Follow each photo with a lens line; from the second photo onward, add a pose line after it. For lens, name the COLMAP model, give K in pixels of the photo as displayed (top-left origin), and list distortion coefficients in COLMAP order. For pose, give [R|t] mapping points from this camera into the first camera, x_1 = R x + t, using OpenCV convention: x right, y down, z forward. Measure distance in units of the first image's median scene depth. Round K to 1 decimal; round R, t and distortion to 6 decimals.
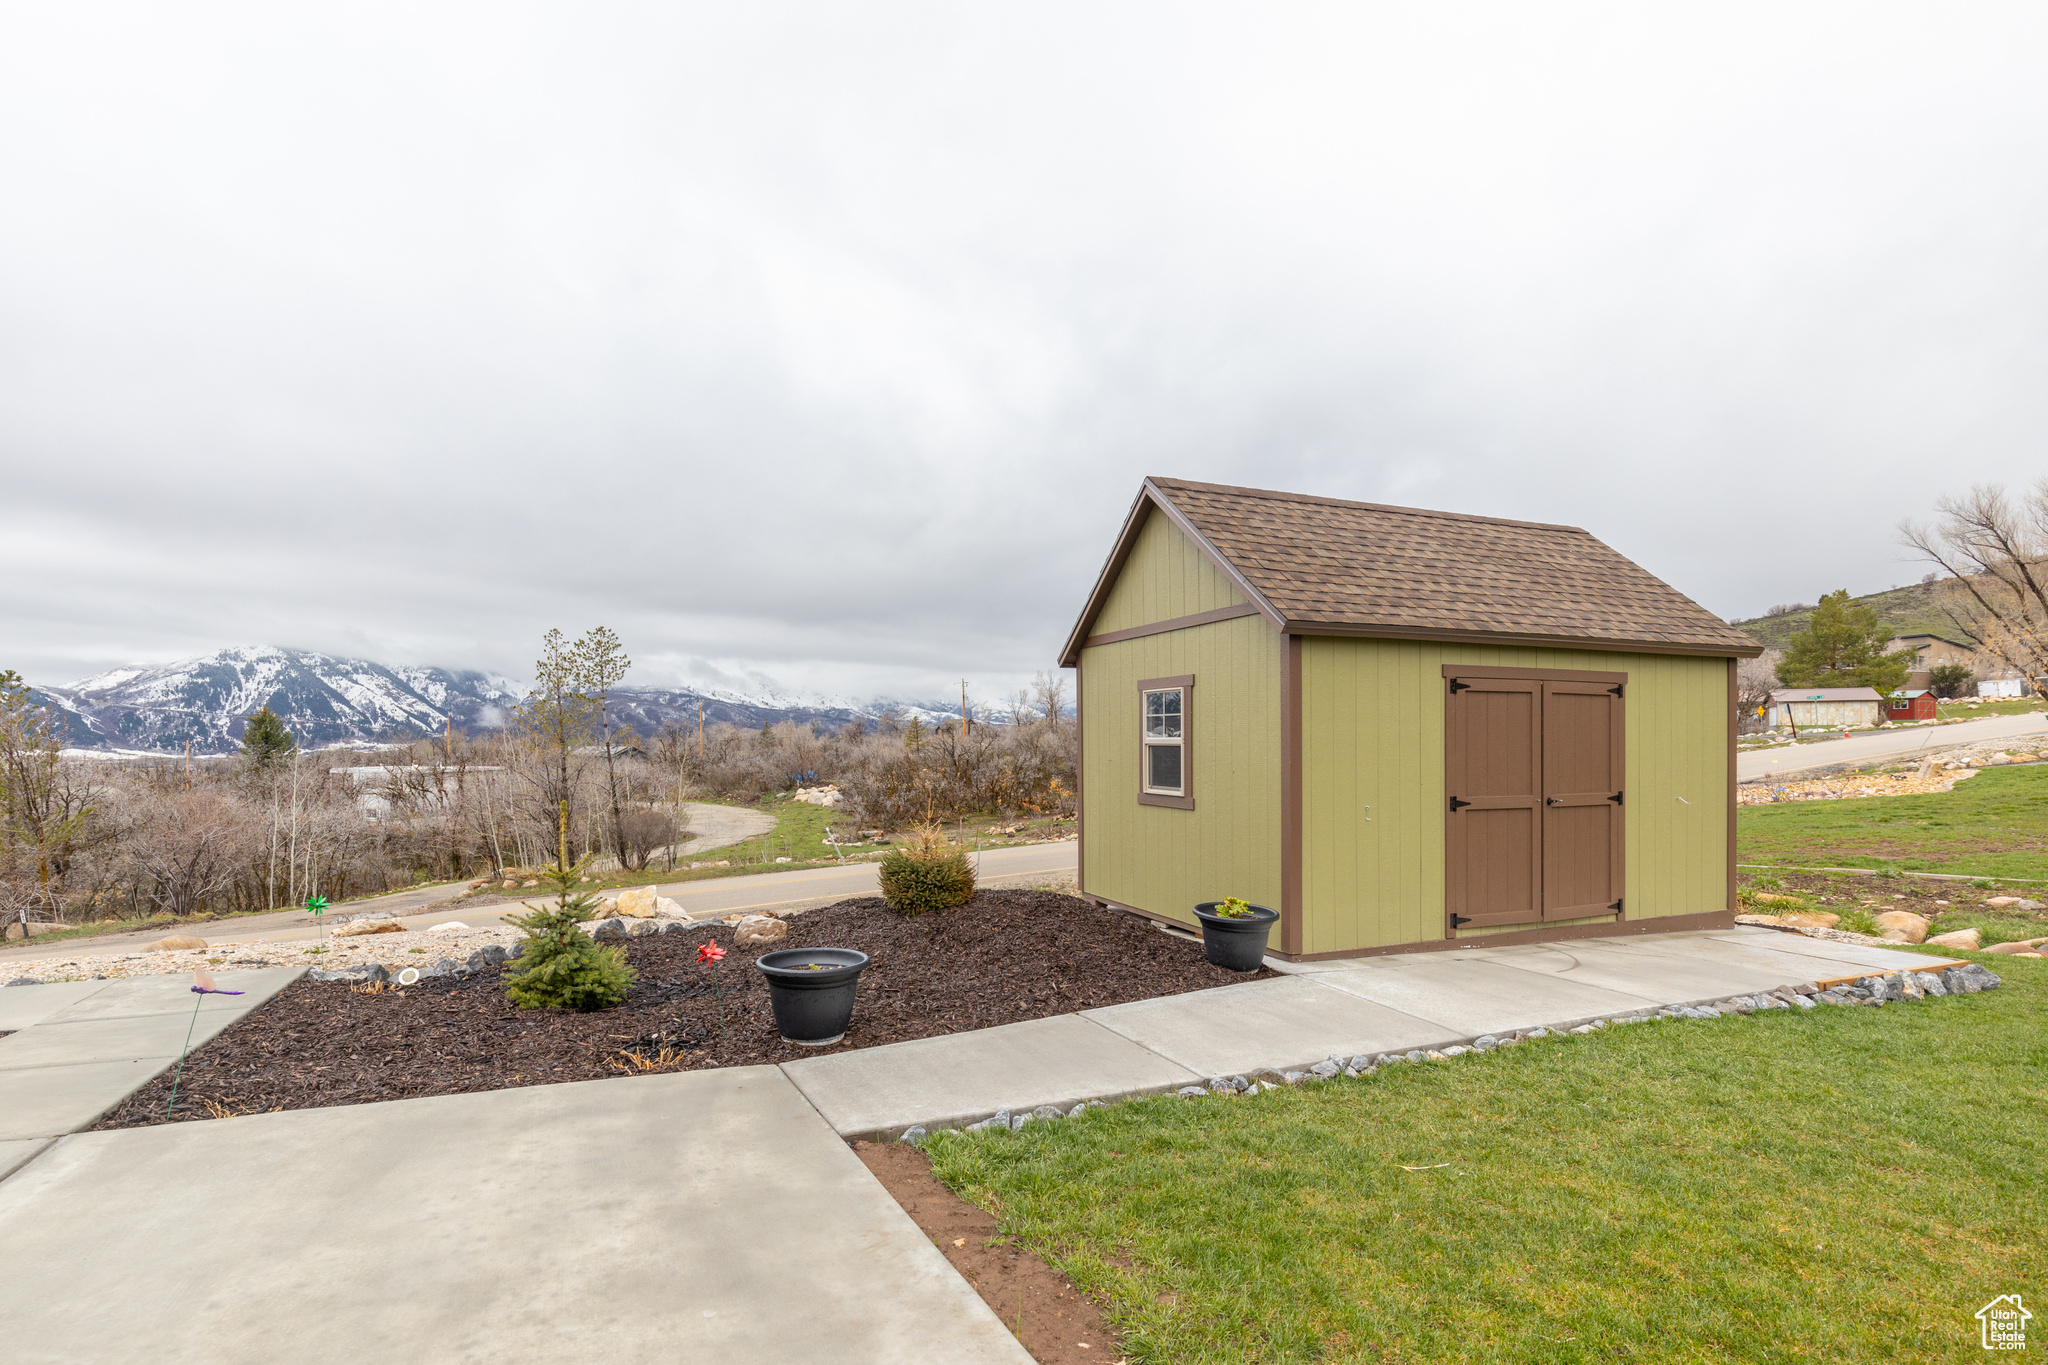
lens RADIAL K [[946.9, 0, 984.2], [0, 946.9, 746.3], [0, 0, 1]] dist [0.007623, -0.000088]
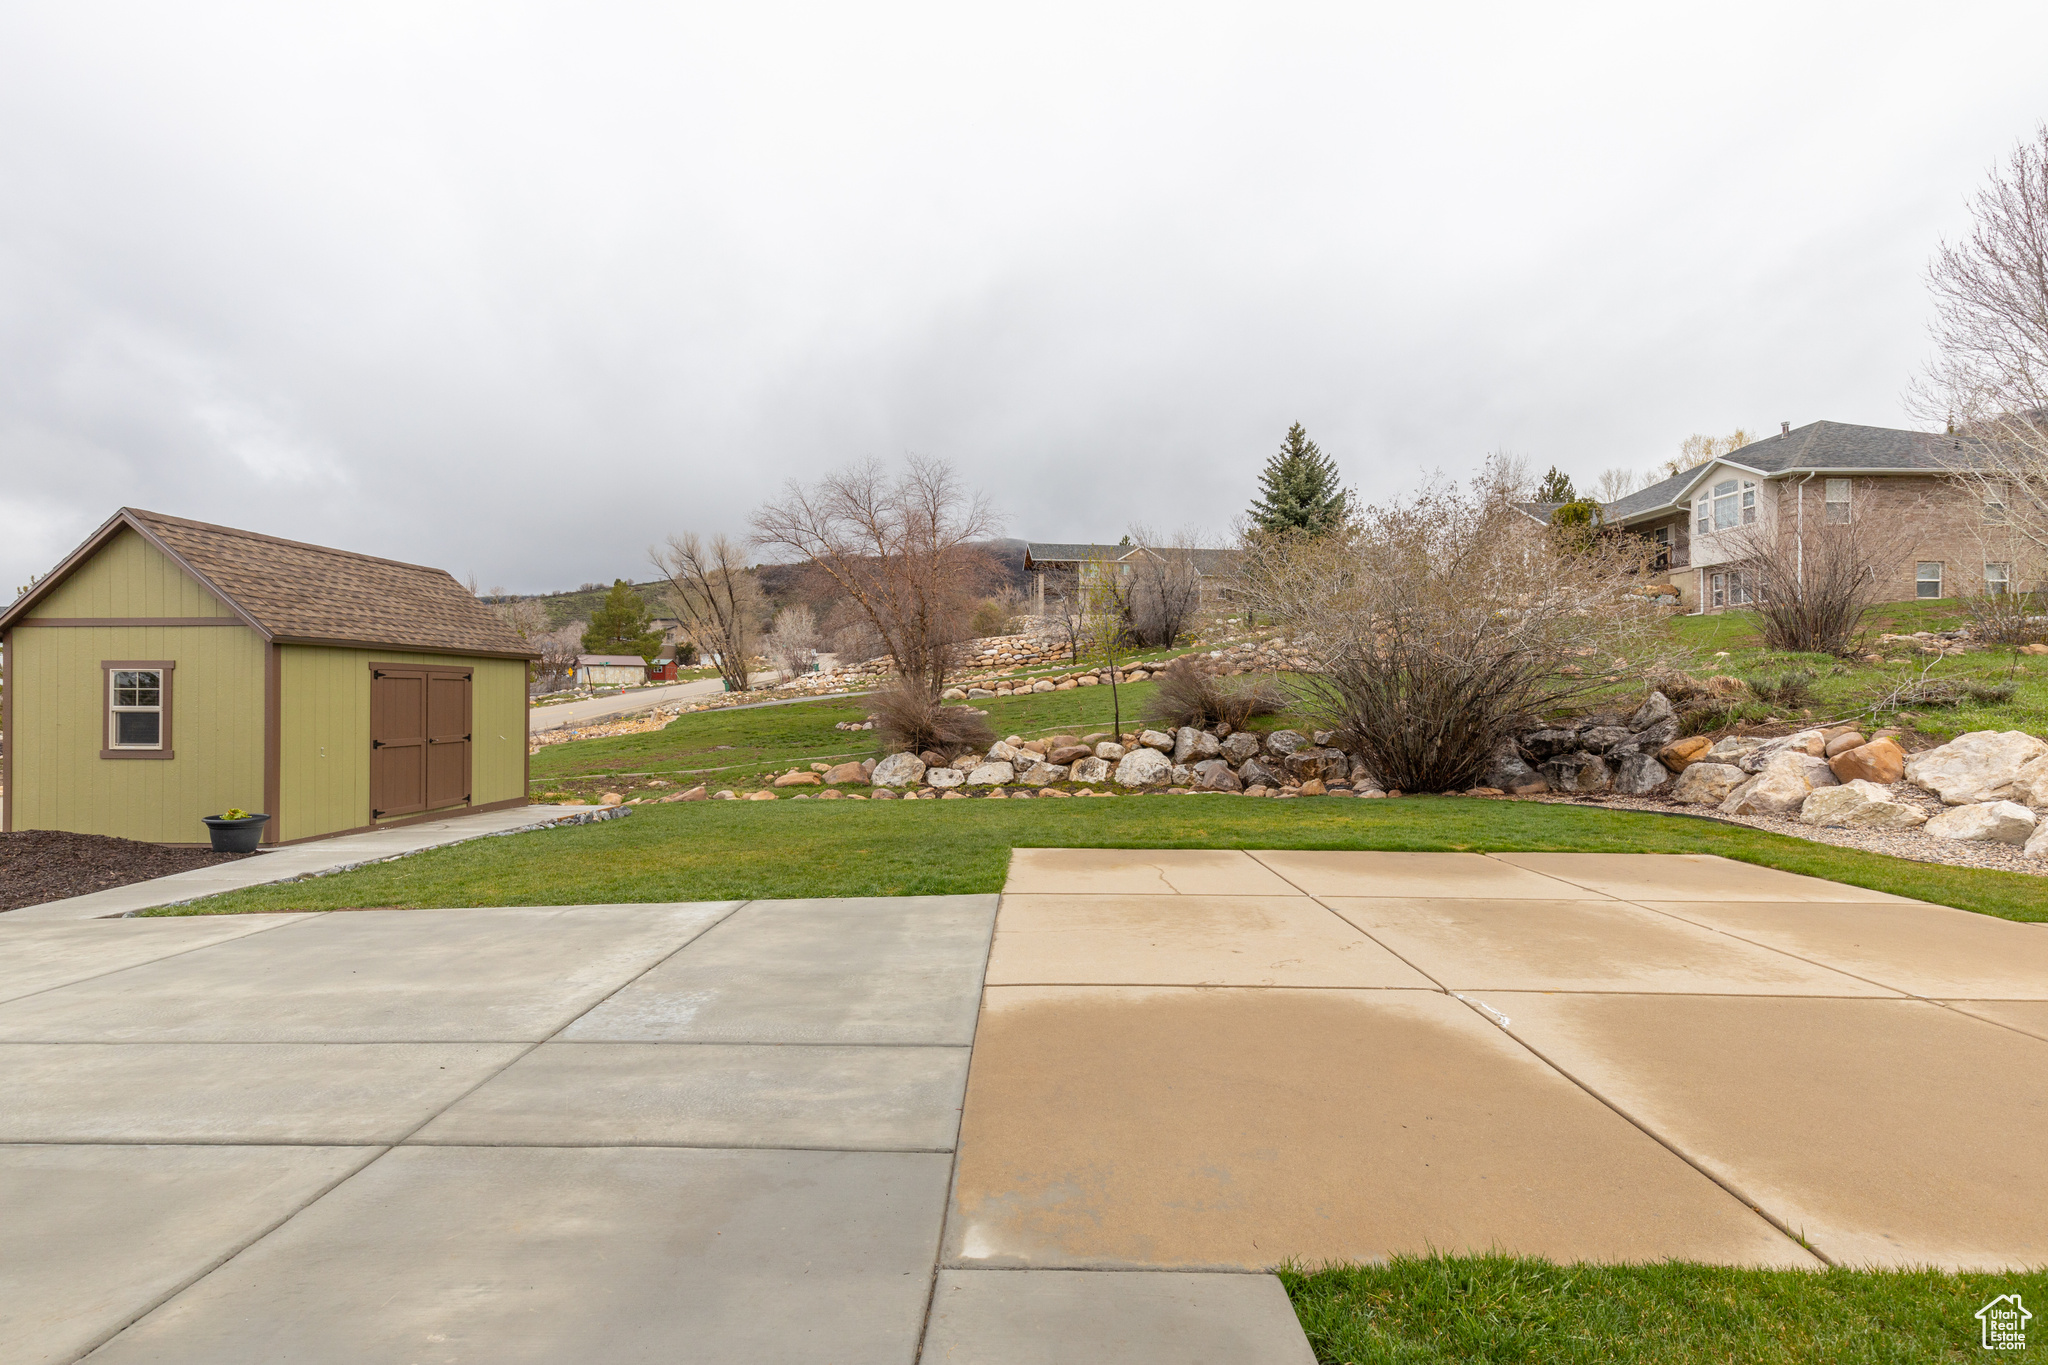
lens RADIAL K [[927.1, 0, 1023.7], [0, 927.1, 687.0], [0, 0, 1]] dist [0.005321, -0.000154]
pose [[0.422908, 0.009888, 0.906119, -0.449250], [0.001206, 0.999933, -0.011475, -0.018230], [-0.906172, 0.005946, 0.422868, -0.648296]]
